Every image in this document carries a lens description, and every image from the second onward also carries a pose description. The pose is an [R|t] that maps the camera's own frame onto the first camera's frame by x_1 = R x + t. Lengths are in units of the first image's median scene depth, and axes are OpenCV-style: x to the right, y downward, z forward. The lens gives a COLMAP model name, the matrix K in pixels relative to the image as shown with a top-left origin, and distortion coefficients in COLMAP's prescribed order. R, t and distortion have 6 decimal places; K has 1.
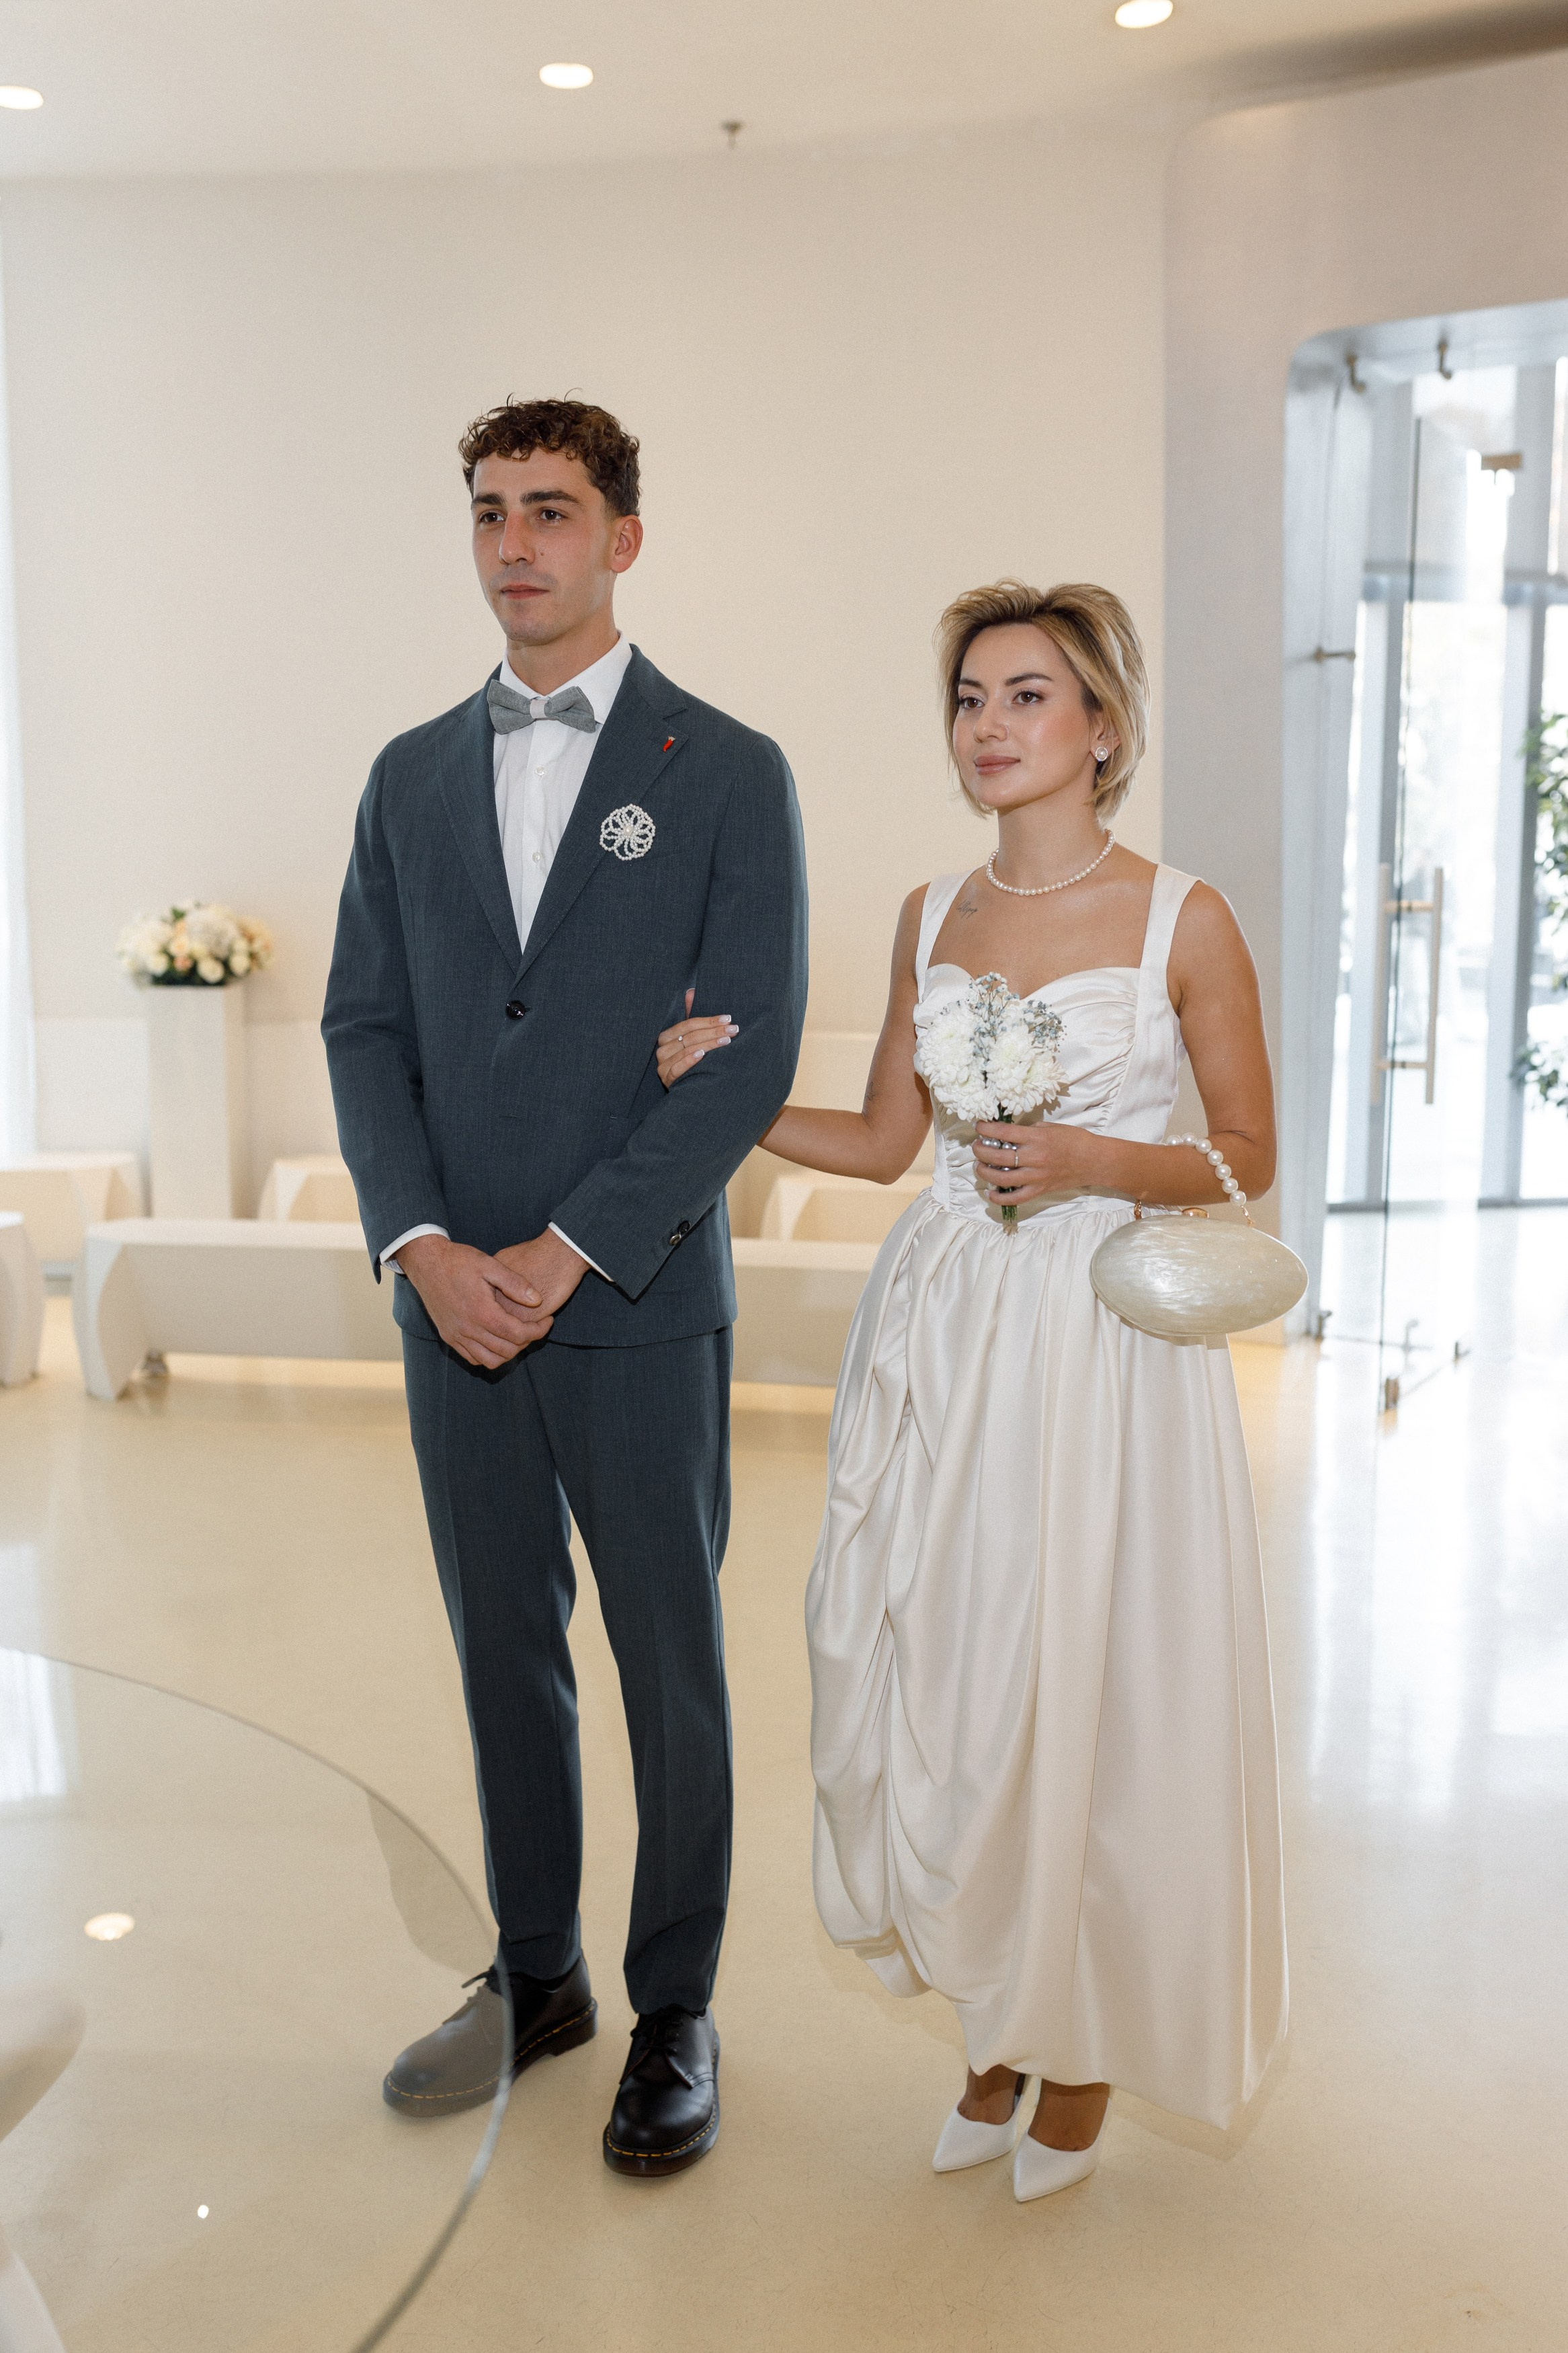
lens RADIAL K [[2272.1, 0, 784.1], [0, 2272.1, 1191.3], [0, 0, 1]] dist [-0.000747, -0.011307]
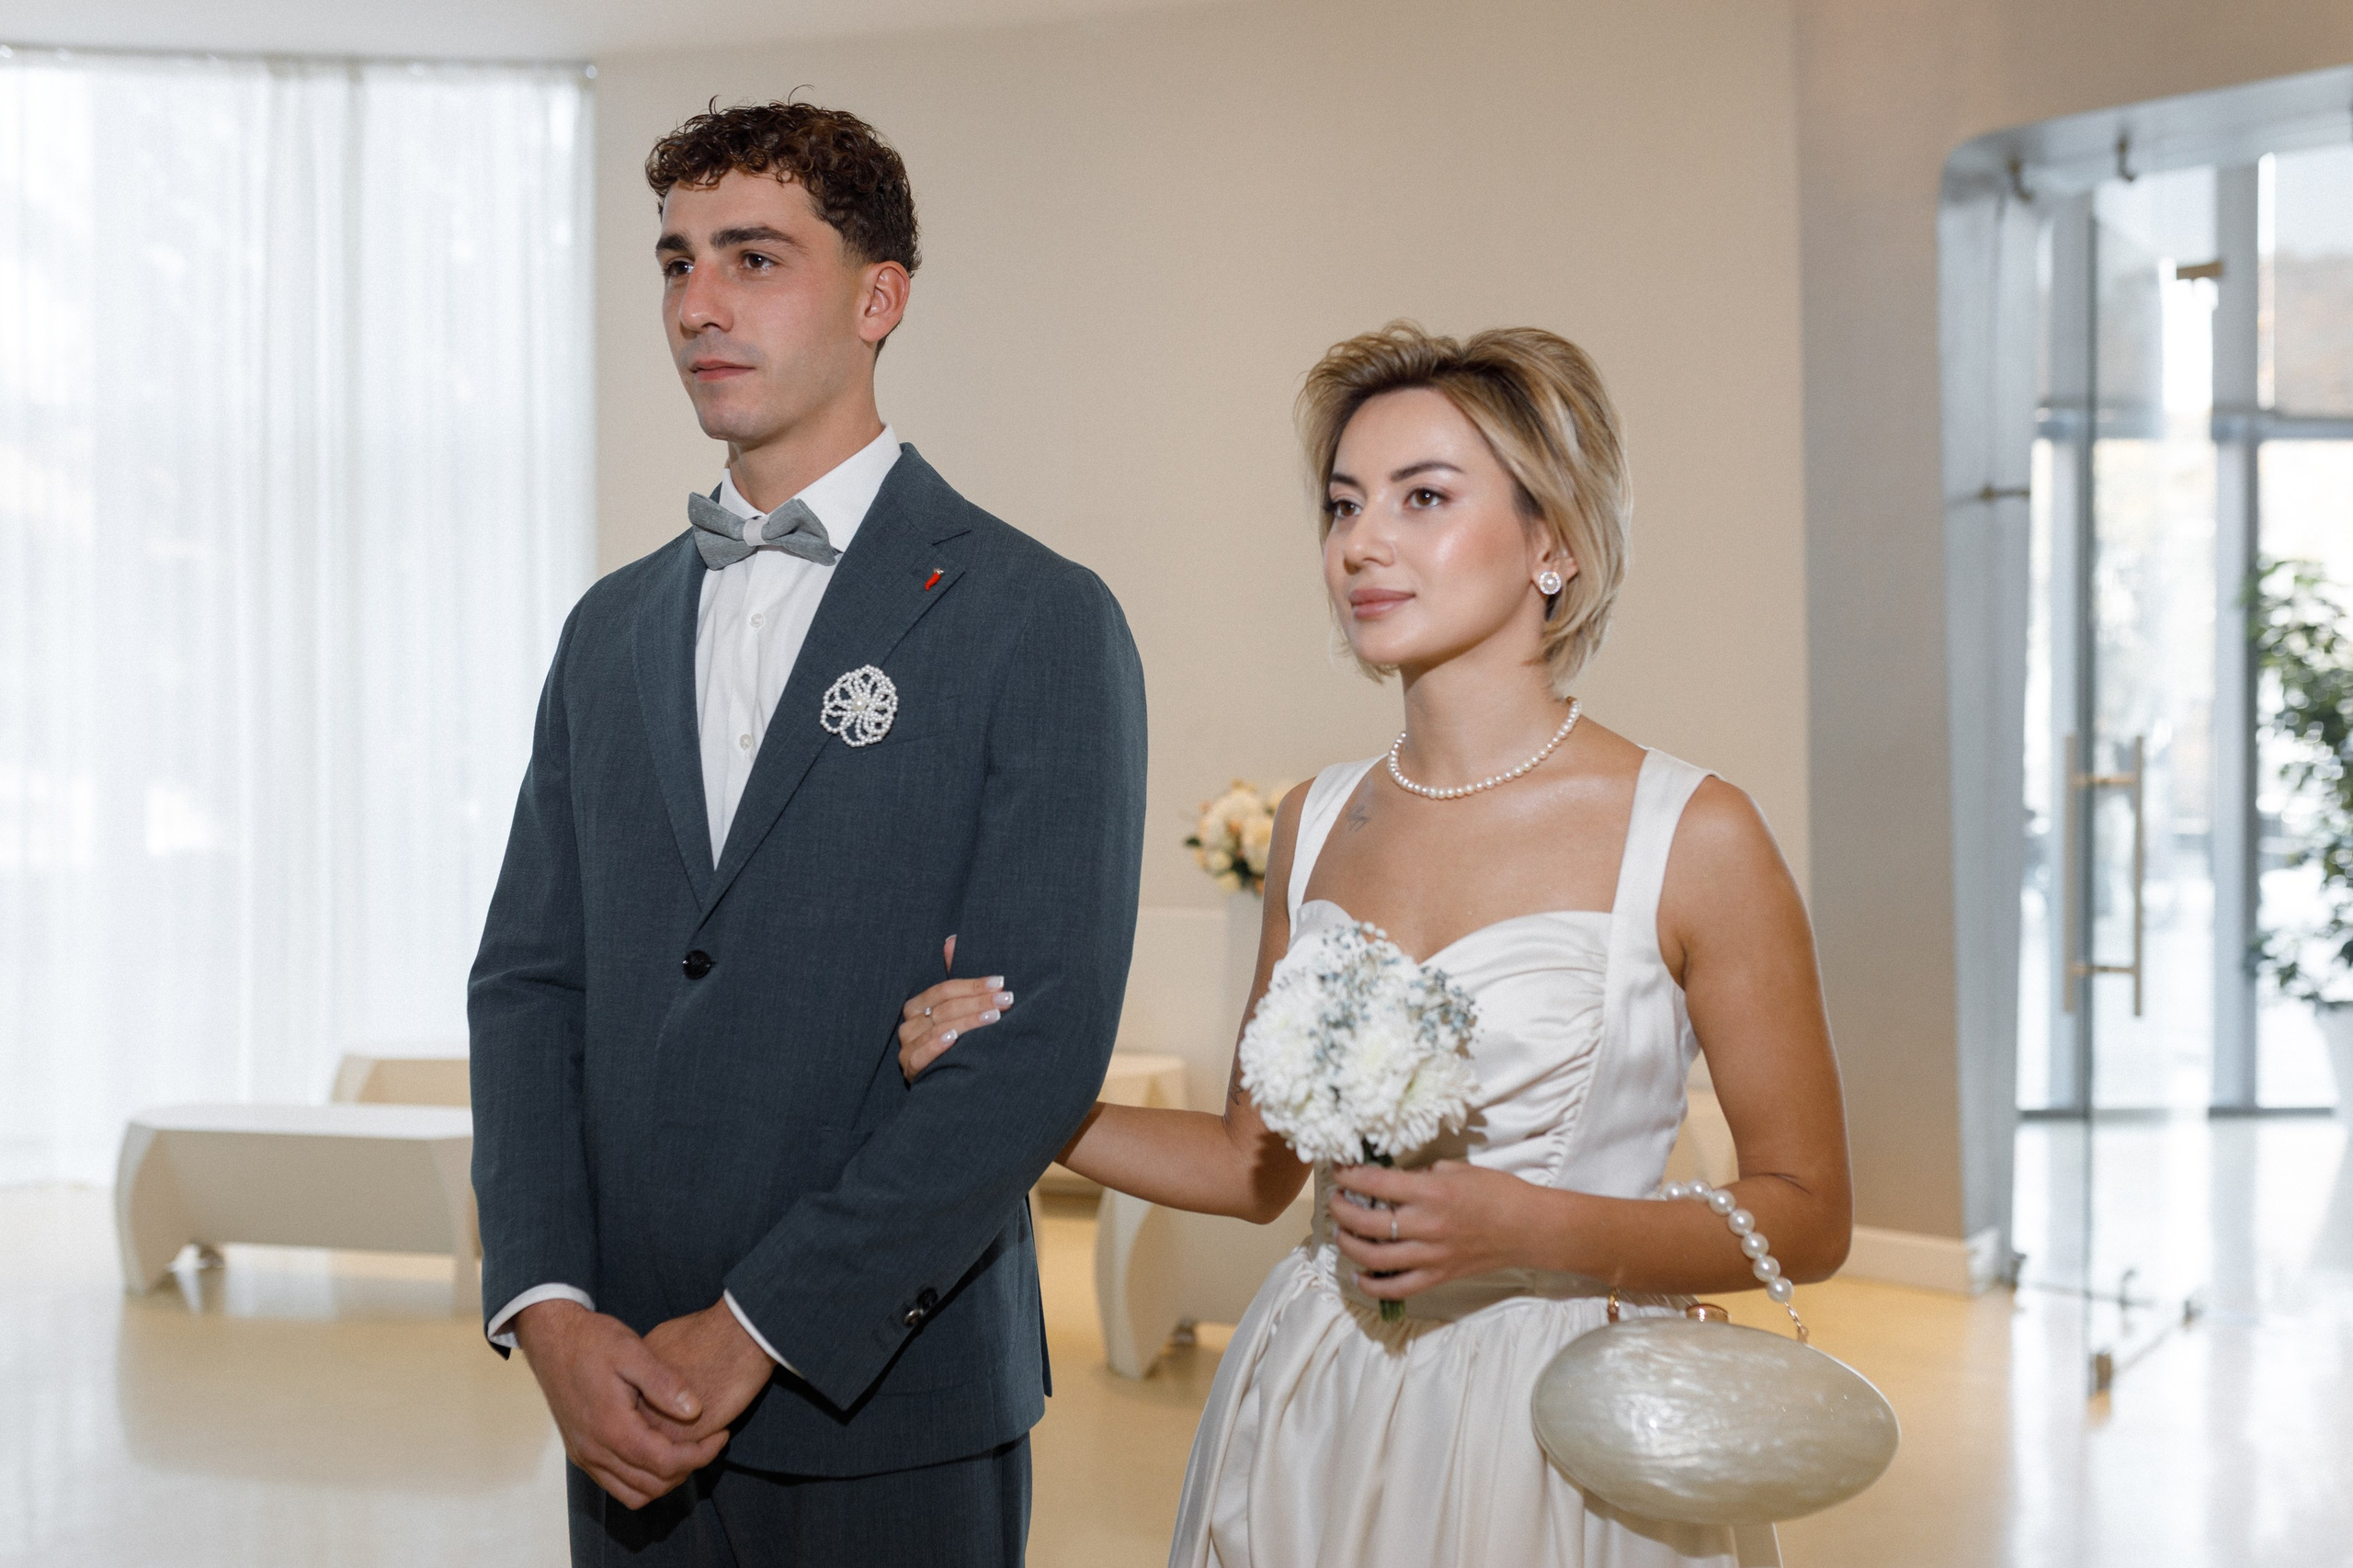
lens RADIAL K [[2223.5, 0, 1178.3], [0, 2223.5, 775.2], [0, 0, 1]] dist [0.015600, 0.002196]
pose [[0.991017, -0.002375, -0.133717, 0.111948], [-0.013876, 0.992621, -0.120463, -0.056112], [0.133017, 0.121236, 0.983671, 0.344999]]
